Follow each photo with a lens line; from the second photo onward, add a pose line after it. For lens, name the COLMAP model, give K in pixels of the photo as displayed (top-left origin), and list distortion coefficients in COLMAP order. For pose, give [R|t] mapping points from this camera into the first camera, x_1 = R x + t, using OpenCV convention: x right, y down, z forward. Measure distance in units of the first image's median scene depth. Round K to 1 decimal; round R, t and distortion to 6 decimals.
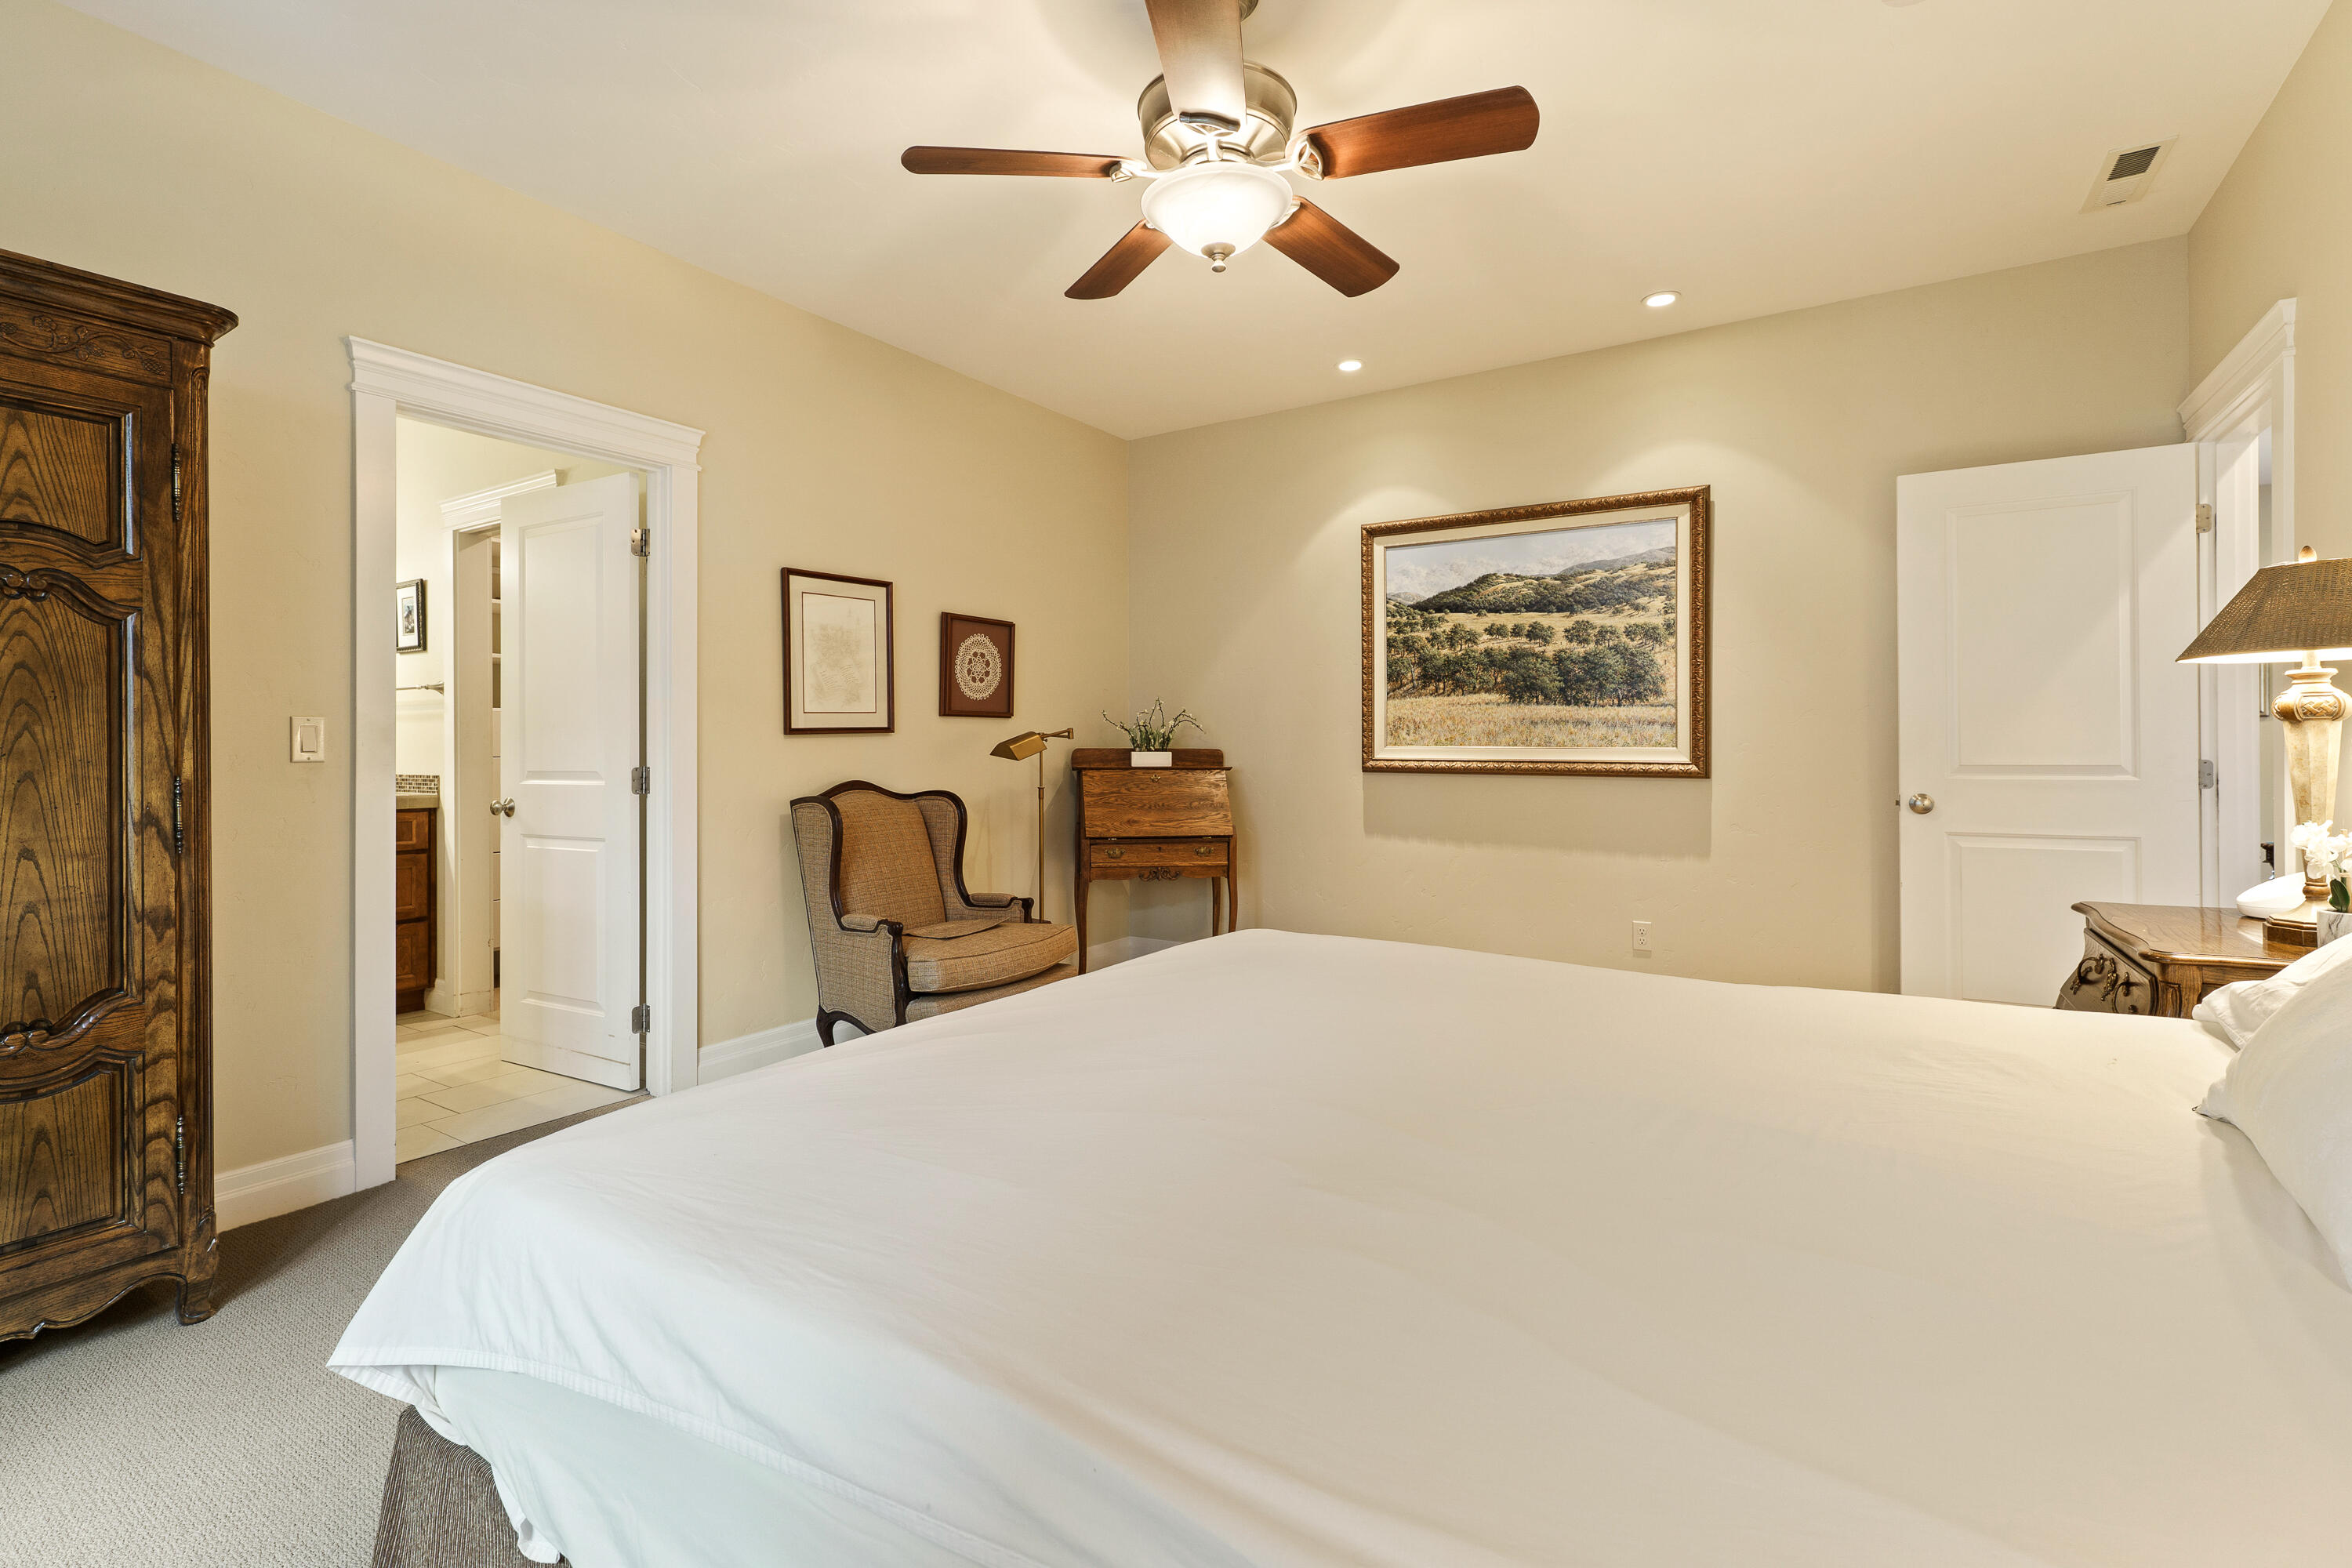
lens RADIAL K [[1080.1, 0, 1170.9], [0, 1080.1, 744.4], [0, 0, 1]] dist [0.000142, 0.000060]
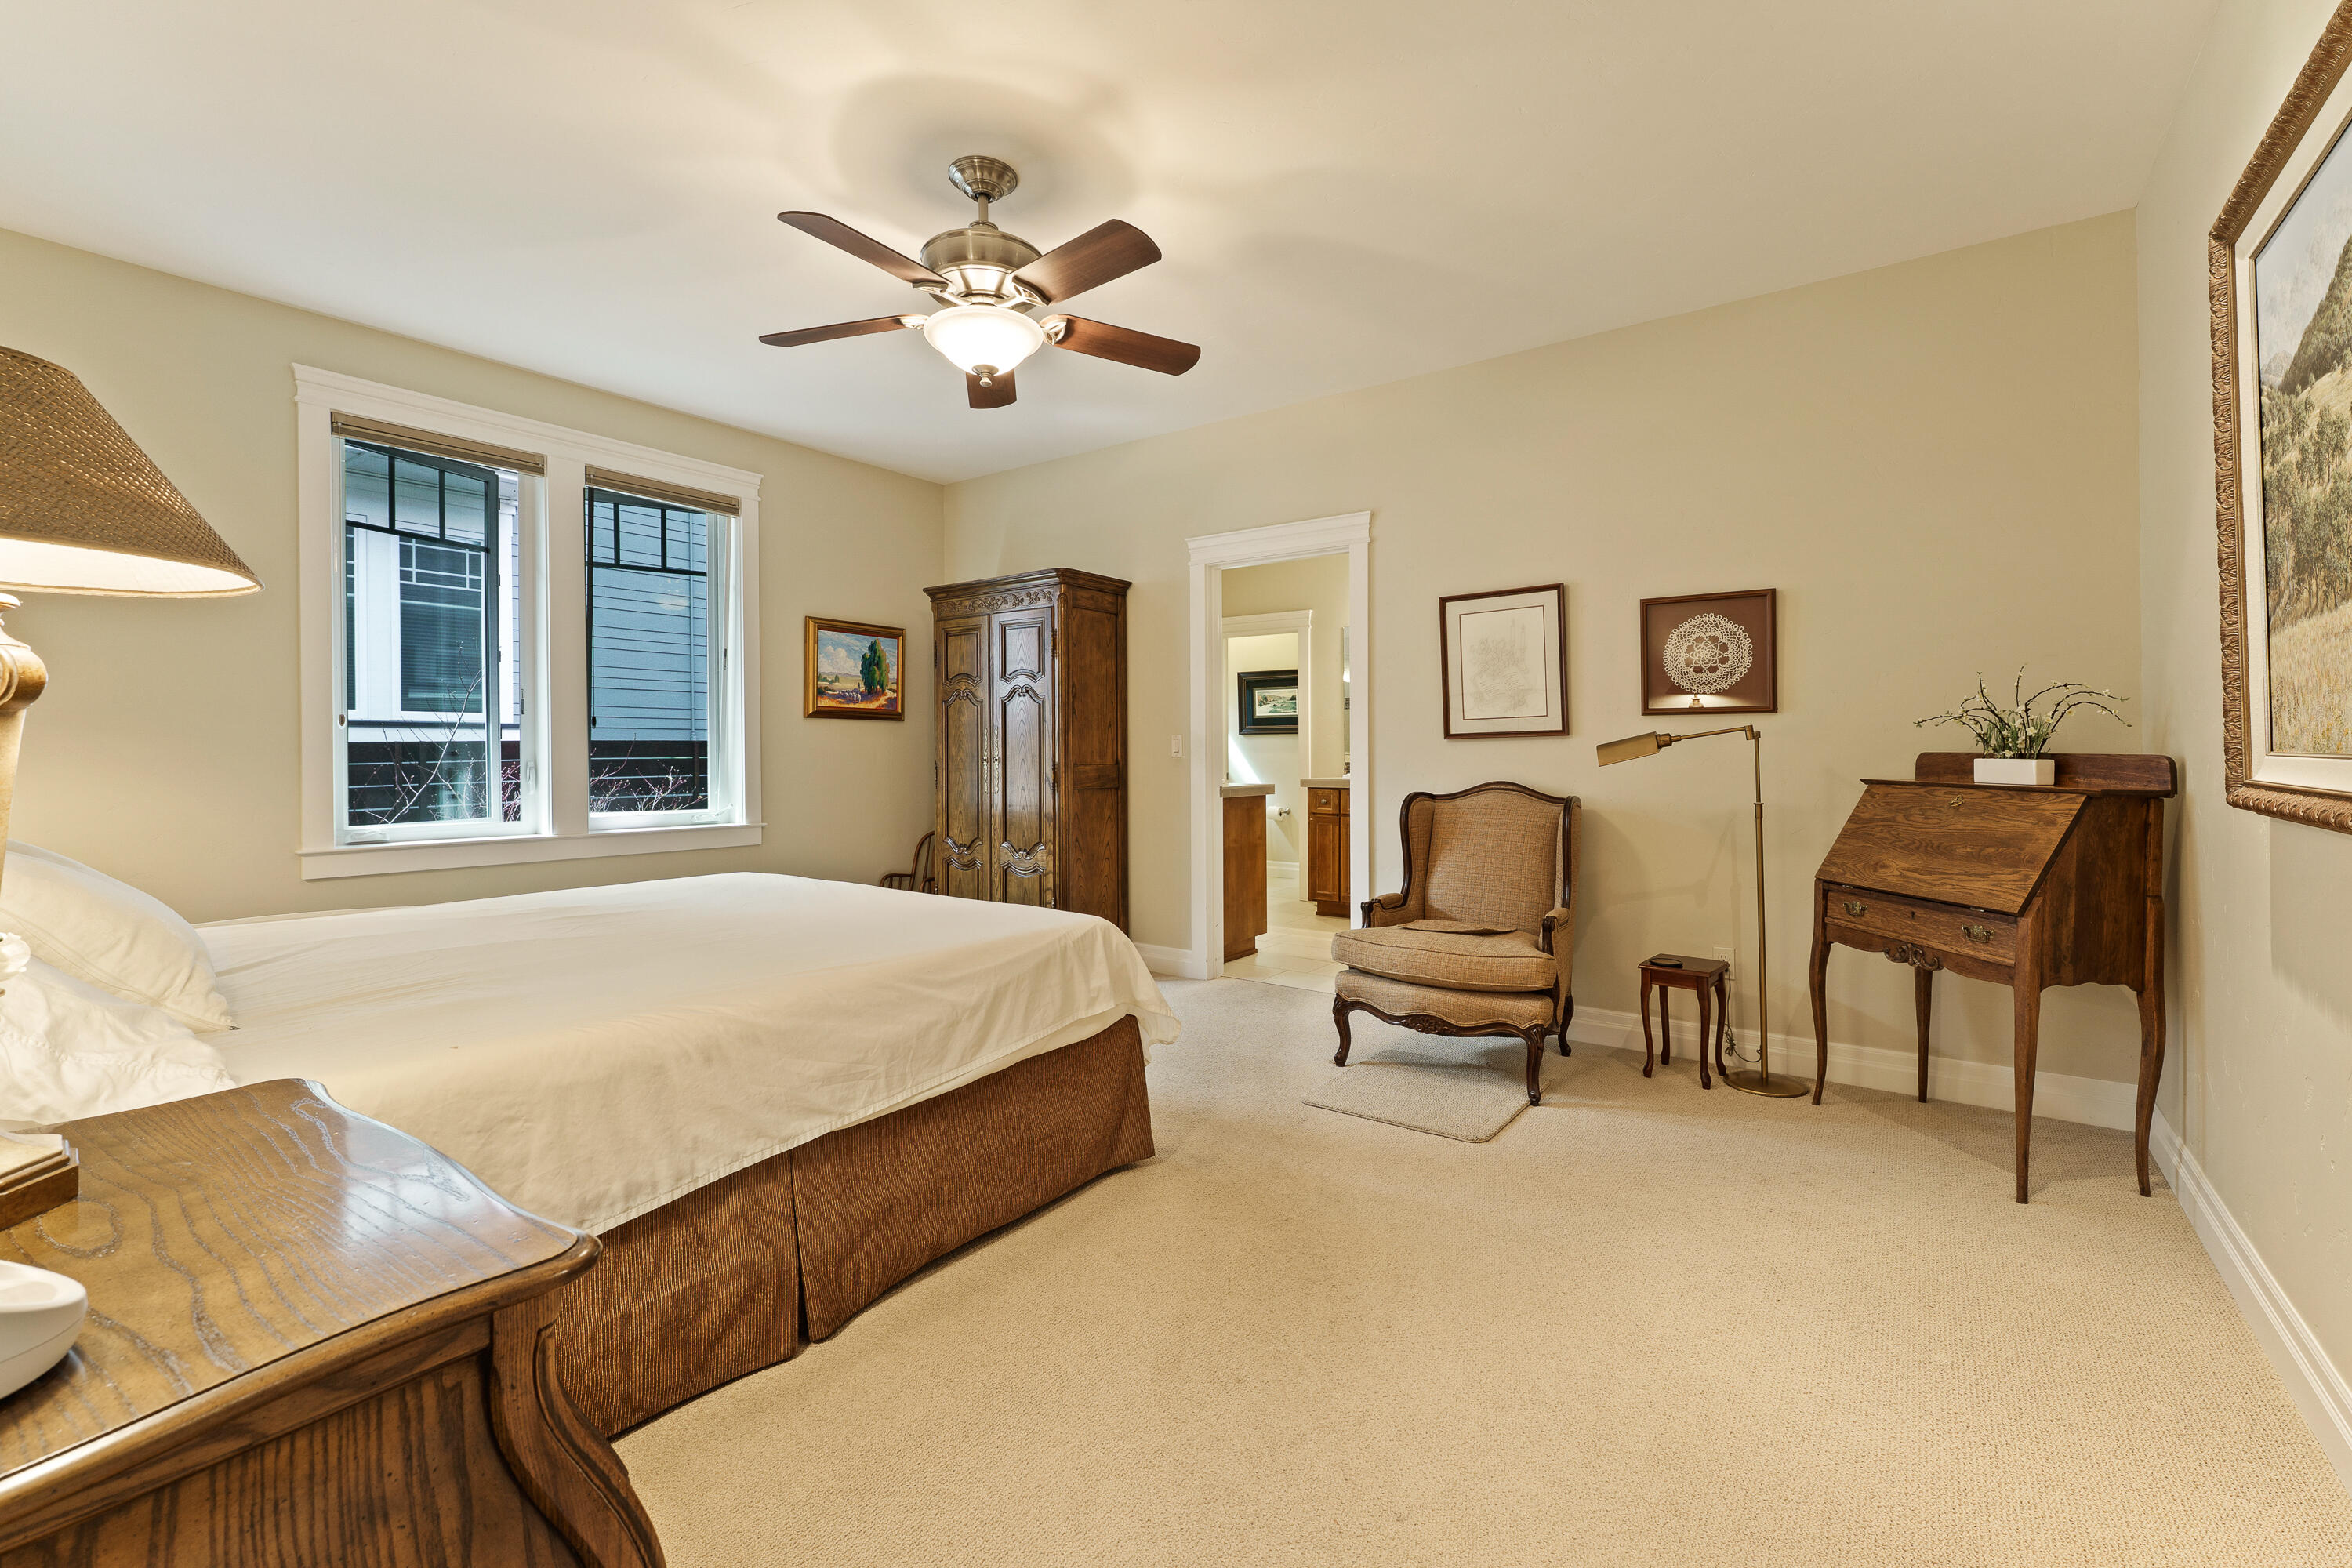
lens RADIAL K [[1013.0, 0, 1176.0], [0, 1013.0, 748.6], [0, 0, 1]] dist [0.000214, 0.000013]
pose [[-0.061654, -0.000581, -0.998097, 0.617712], [0.000321, 1.000000, -0.000602, 0.001384], [0.998098, -0.000357, -0.061654, 0.634755]]
